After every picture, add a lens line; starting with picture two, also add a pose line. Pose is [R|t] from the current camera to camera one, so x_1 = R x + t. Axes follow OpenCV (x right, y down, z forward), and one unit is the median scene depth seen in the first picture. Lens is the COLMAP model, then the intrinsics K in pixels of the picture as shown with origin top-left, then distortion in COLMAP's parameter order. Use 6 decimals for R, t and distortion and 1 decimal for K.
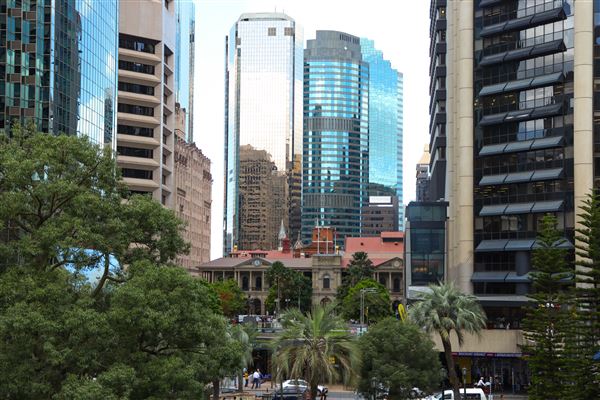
lens RADIAL K [[1041.6, 0, 300.0], [0, 1041.6, 200.0], [0, 0, 1]] dist [0.008998, 0.009539]
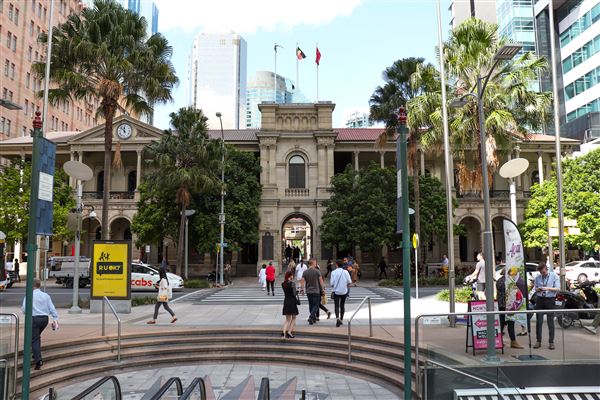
lens RADIAL K [[501.2, 0, 300.0], [0, 501.2, 200.0], [0, 0, 1]] dist [-0.171812, 0.152248]
pose [[0.994104, 0.004408, 0.108344, 0.003011], [-0.002724, 0.999873, -0.015682, 0.043623], [-0.108399, 0.015295, 0.993990, 0.387446]]
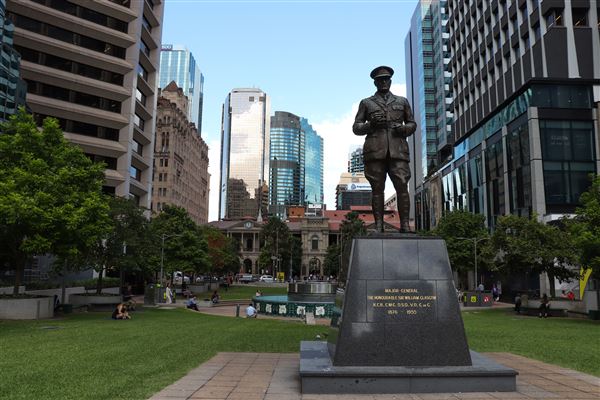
lens RADIAL K [[501.2, 0, 300.0], [0, 501.2, 200.0], [0, 0, 1]] dist [-0.171812, 0.152248]
pose [[0.996124, 0.016497, 0.086396, -0.016184], [-0.012712, 0.998943, -0.044171, 0.027426], [-0.087034, 0.042902, 0.995281, 0.236339]]
